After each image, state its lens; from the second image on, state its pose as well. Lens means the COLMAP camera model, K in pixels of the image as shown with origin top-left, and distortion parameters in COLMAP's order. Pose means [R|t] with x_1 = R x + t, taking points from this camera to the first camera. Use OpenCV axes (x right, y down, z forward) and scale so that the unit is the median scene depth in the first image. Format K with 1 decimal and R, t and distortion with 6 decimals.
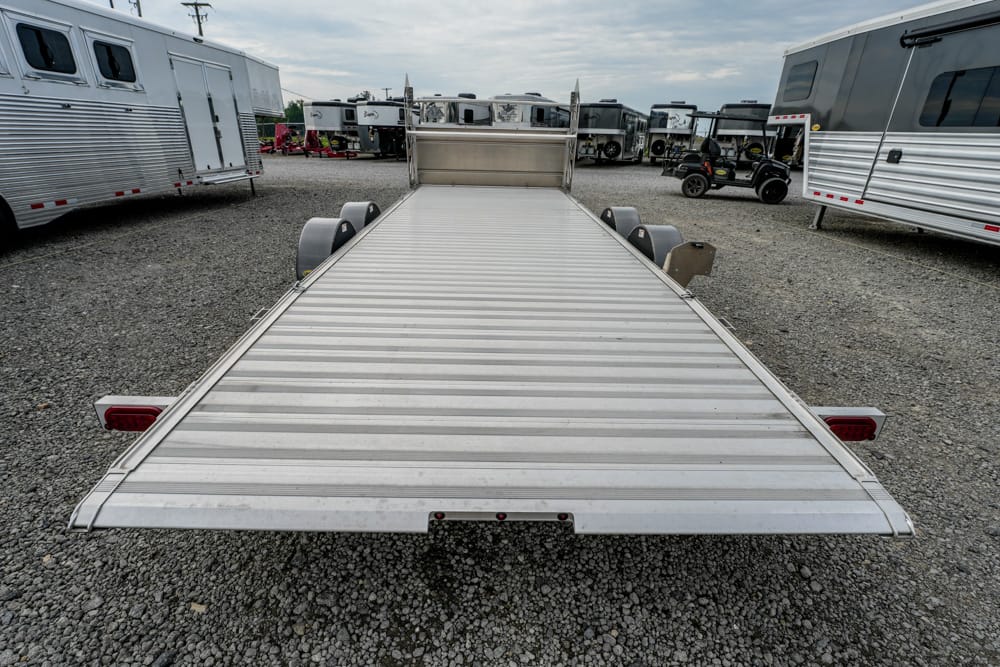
lens RADIAL K [[459.4, 0, 500.0], [0, 459.4, 333.5], [0, 0, 1]] dist [-0.017104, 0.000799]
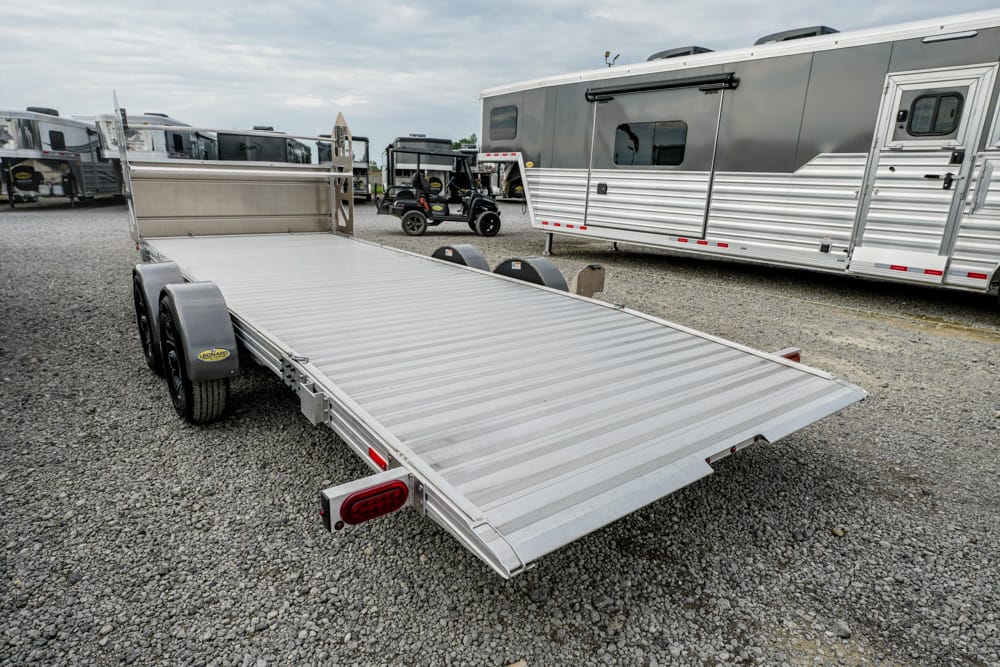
lens RADIAL K [[573.9, 0, 500.0], [0, 573.9, 333.5], [0, 0, 1]] dist [0.007590, -0.000299]
pose [[0.801934, -0.158622, 0.575970, -0.229805], [0.231261, 0.971365, -0.054476, -0.001359], [-0.550836, 0.176885, 0.815654, -0.013969]]
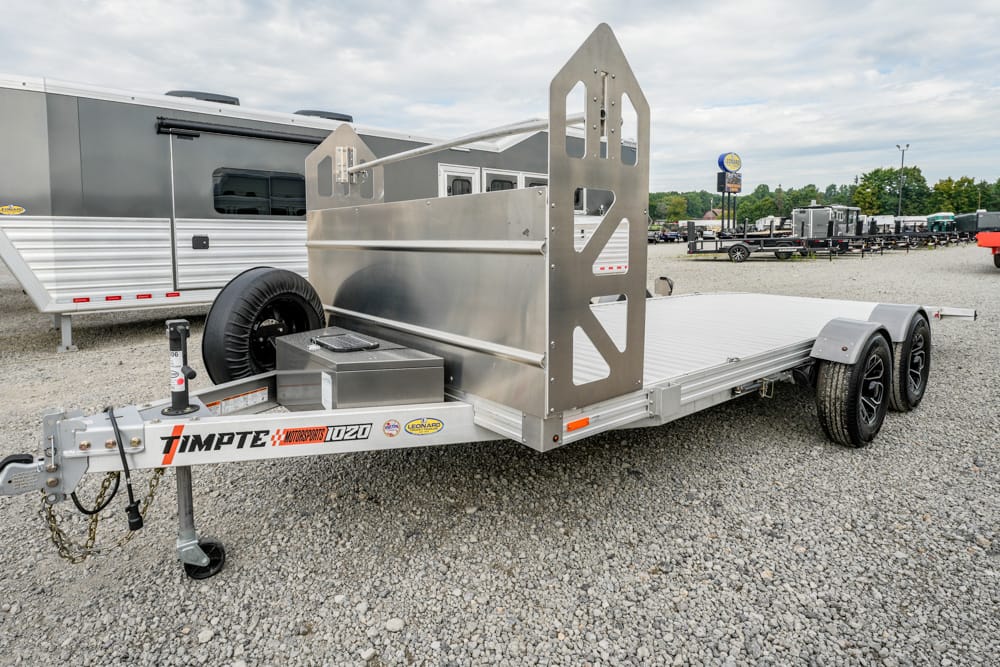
lens RADIAL K [[553.3, 0, 484.3], [0, 553.3, 282.0], [0, 0, 1]] dist [-0.000503, -0.000199]
pose [[-0.612925, -0.088060, 0.785219, -0.346330], [0.307350, 0.888936, 0.339602, -0.444070], [-0.727914, 0.449487, -0.517786, 1.012014]]
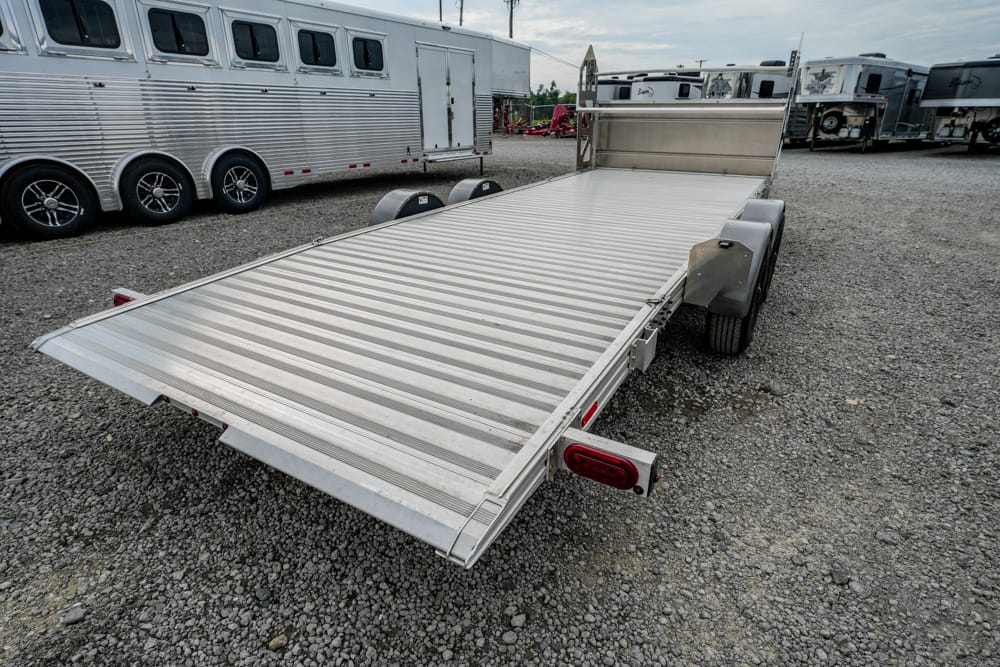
lens RADIAL K [[529.6, 0, 500.0], [0, 529.6, 333.5], [0, 0, 1]] dist [-0.002674, -0.000680]
pose [[0.848821, 0.182864, -0.496048, 0.207130], [-0.192629, 0.980752, 0.031926, -0.001626], [0.492338, 0.068454, 0.867708, 0.024334]]
